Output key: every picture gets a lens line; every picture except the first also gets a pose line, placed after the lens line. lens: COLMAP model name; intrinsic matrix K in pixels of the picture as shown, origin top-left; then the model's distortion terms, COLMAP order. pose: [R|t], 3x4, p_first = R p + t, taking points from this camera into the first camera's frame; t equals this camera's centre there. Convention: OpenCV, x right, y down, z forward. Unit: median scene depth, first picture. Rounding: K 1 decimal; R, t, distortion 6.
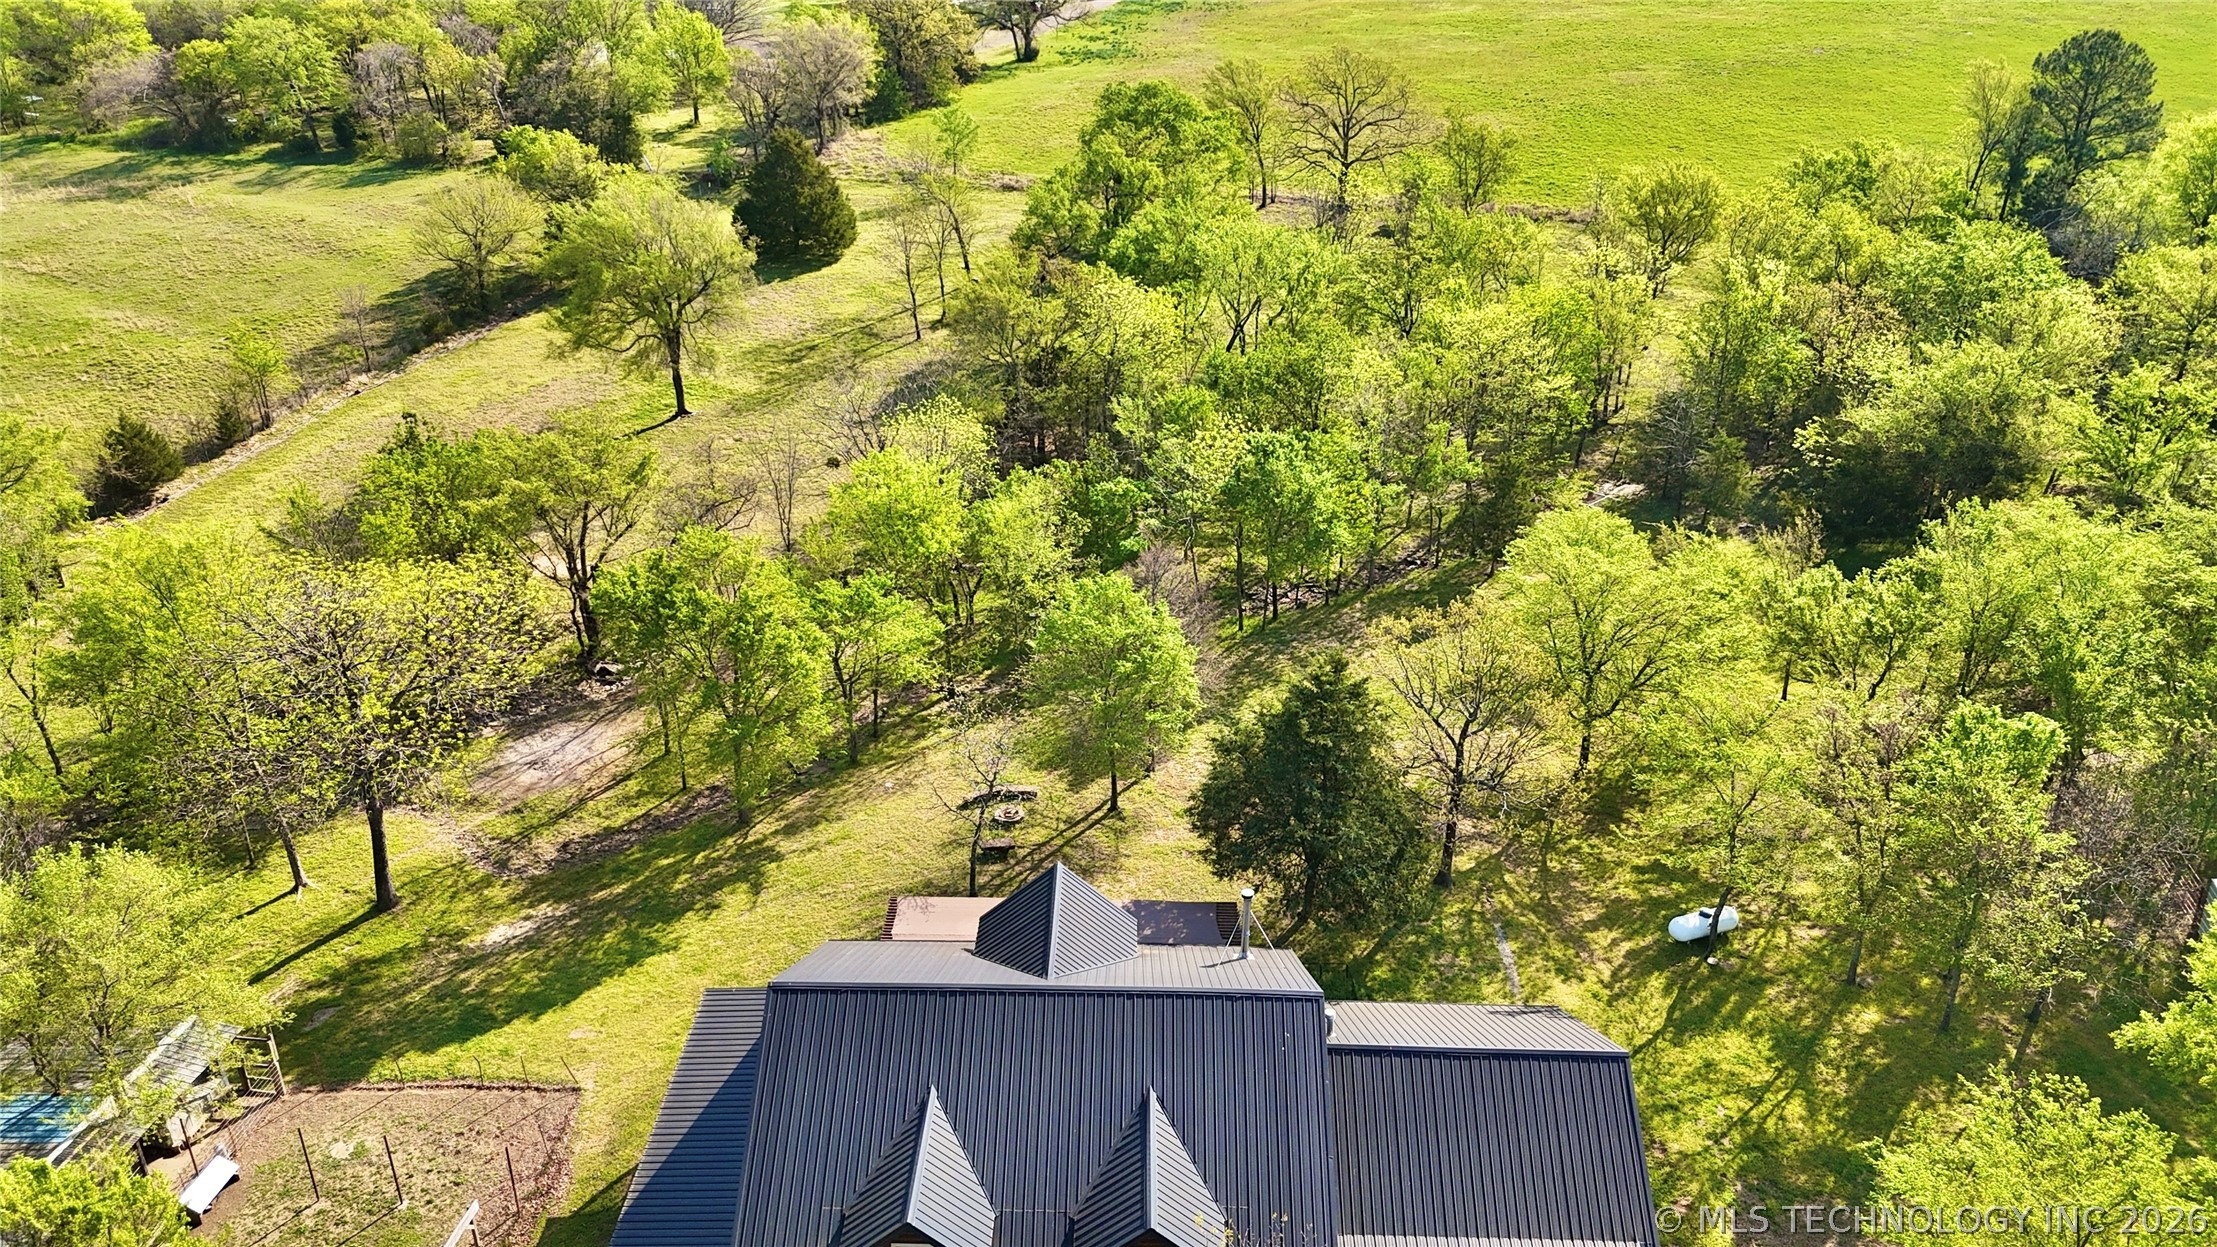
lens RADIAL K [[1638.4, 0, 1123.1], [0, 1638.4, 625.3], [0, 0, 1]] dist [0.064297, -0.066916]
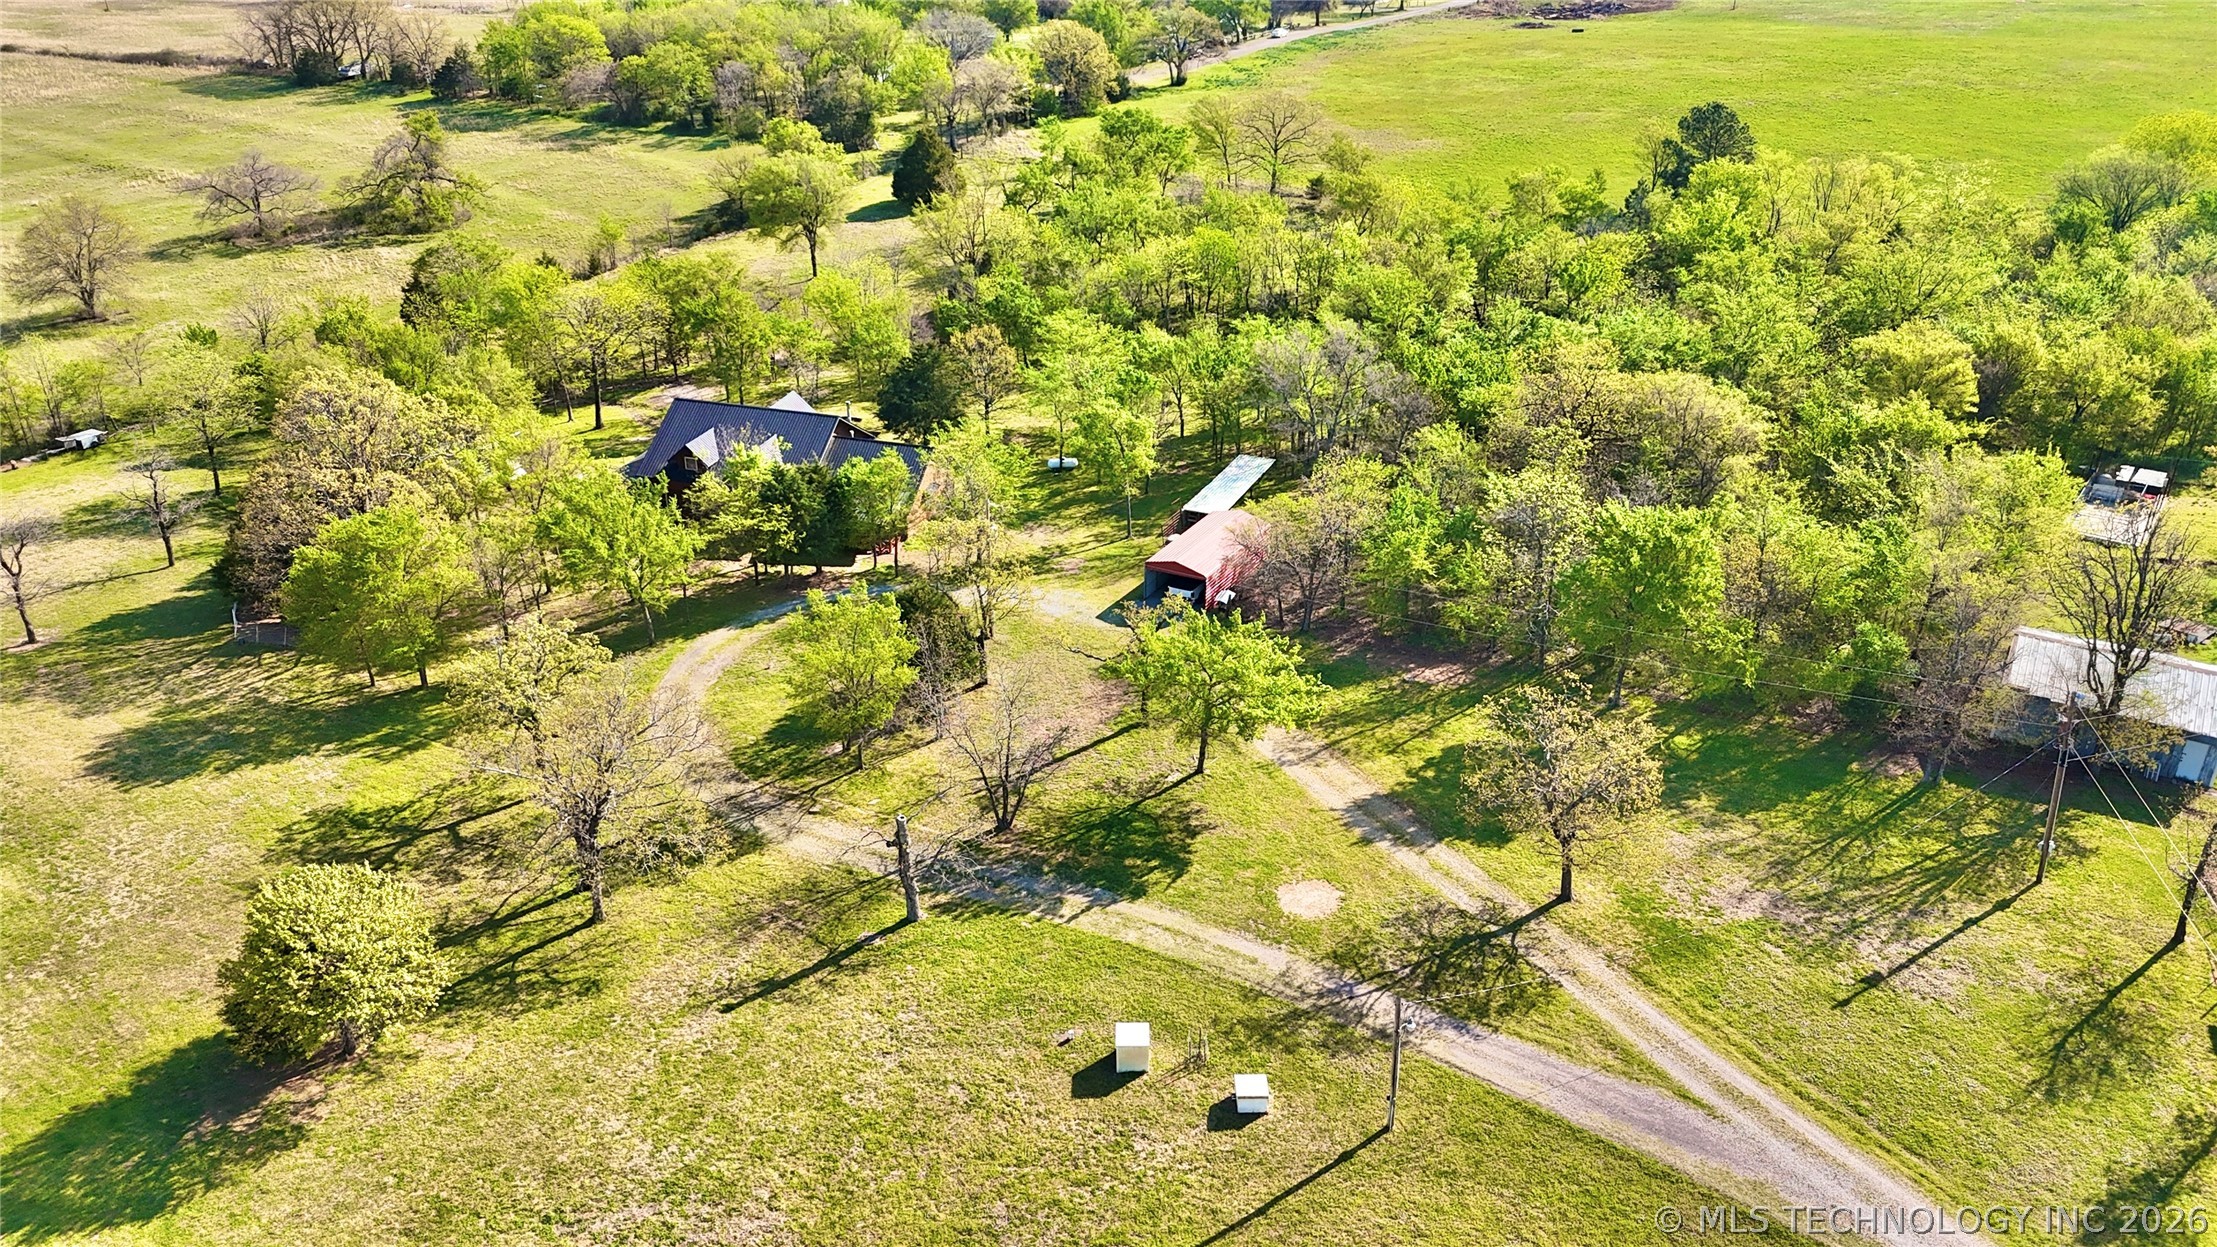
lens RADIAL K [[1638.4, 0, 1109.2], [0, 1638.4, 611.8], [0, 0, 1]] dist [0.064297, -0.066916]
pose [[0.966646, 0.113111, -0.229784, 0.535205], [-0.115036, 0.993348, 0.005045, 0.203777], [0.228826, 0.021557, 0.973229, -0.740728]]
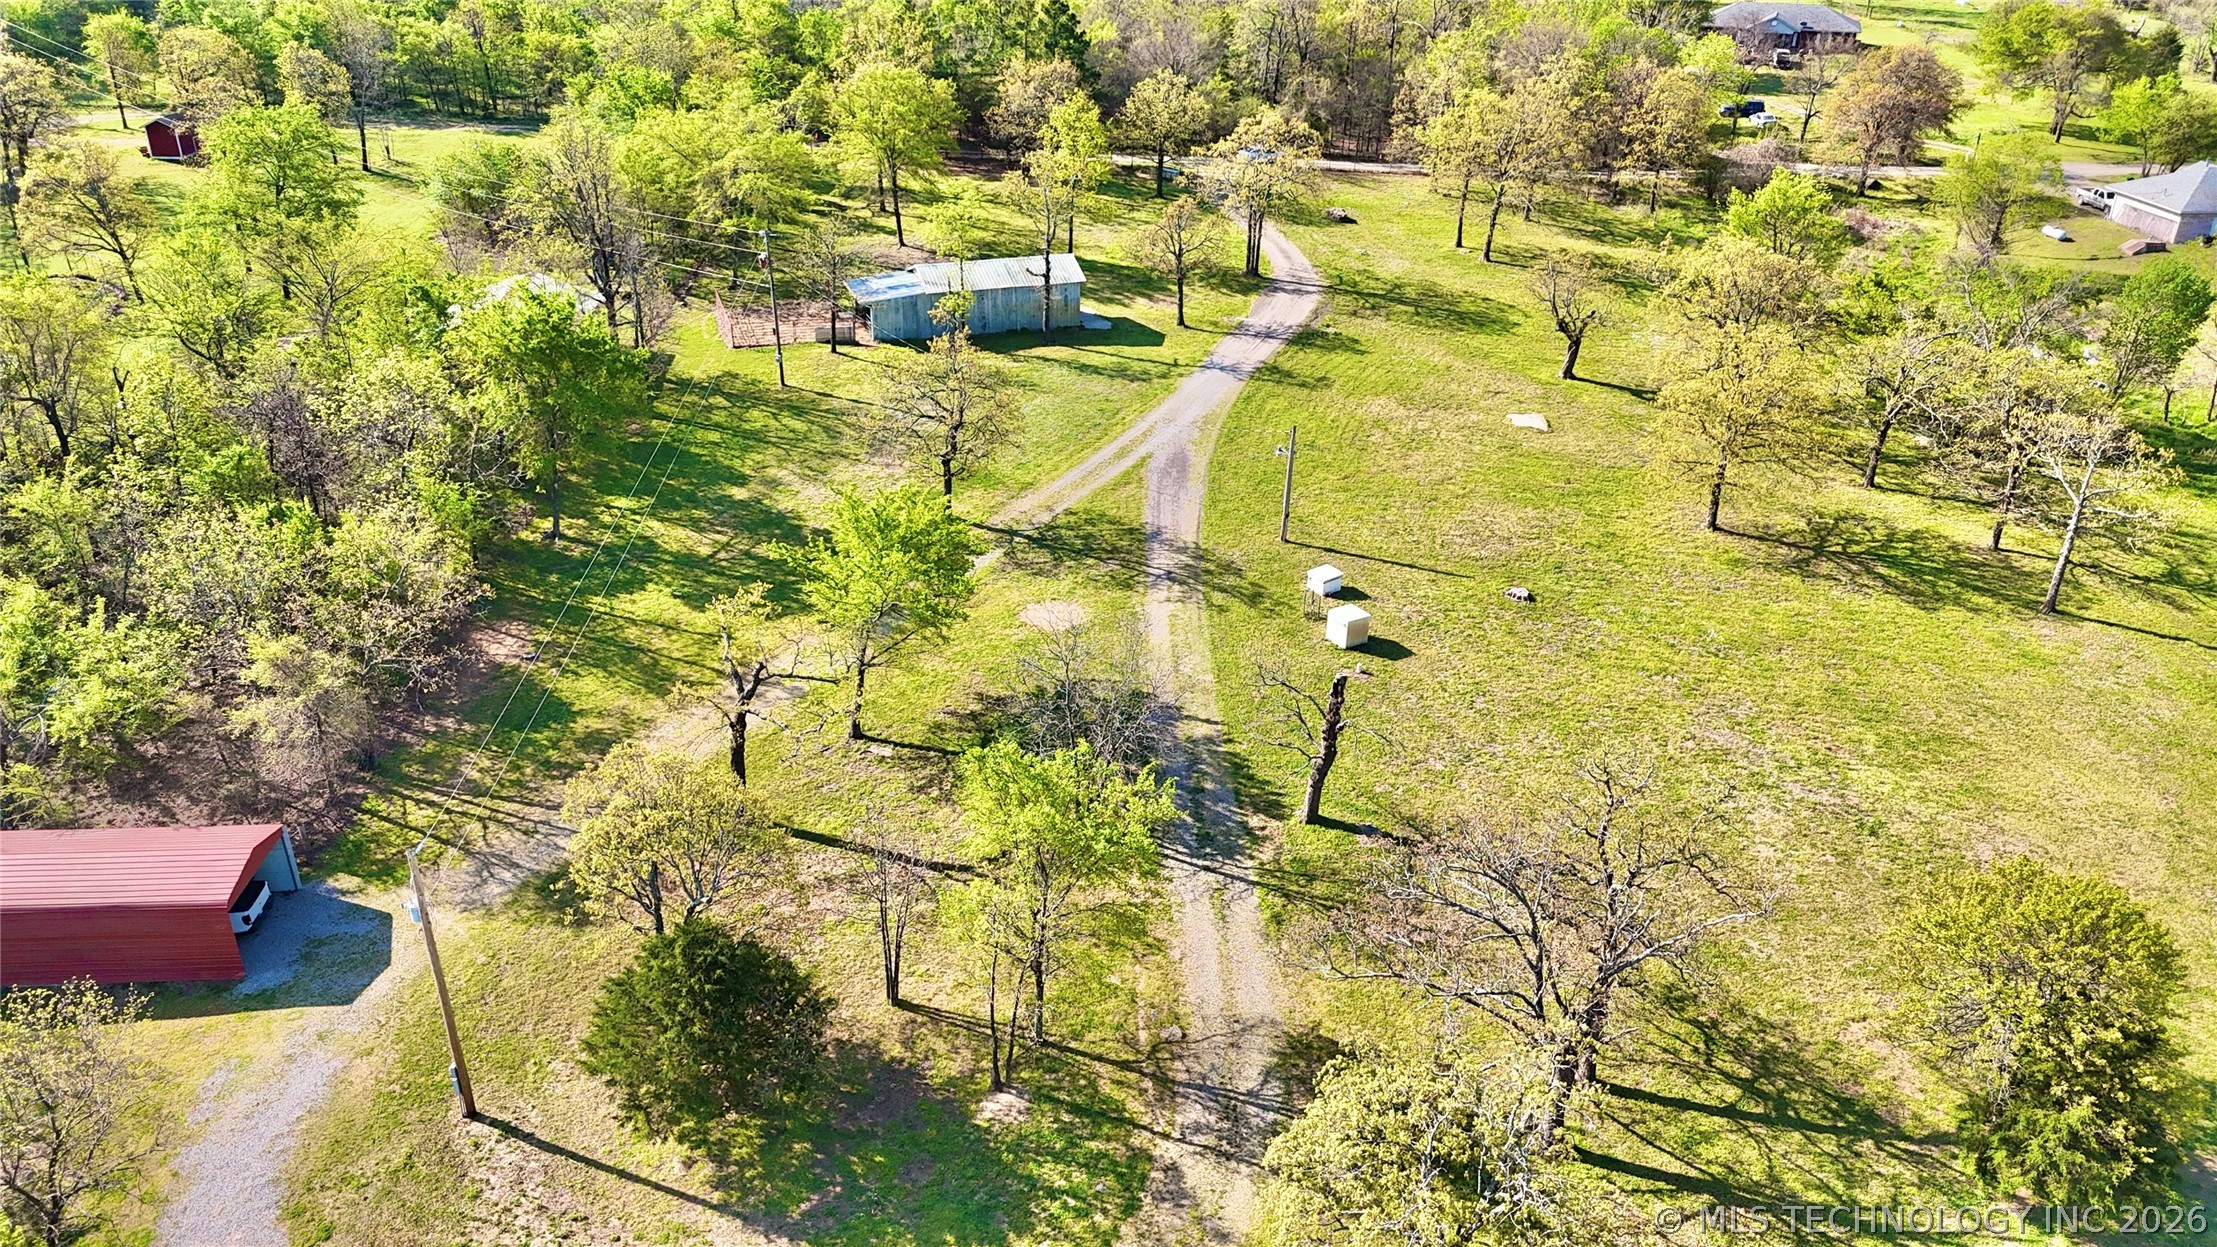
lens RADIAL K [[1638.4, 0, 1097.4], [0, 1638.4, 618.3], [0, 0, 1]] dist [0.064297, -0.066916]
pose [[-0.296060, -0.434791, 0.850474, -0.169735], [0.410670, 0.745952, 0.524315, -0.053689], [-0.862380, 0.504492, -0.042291, 0.024580]]
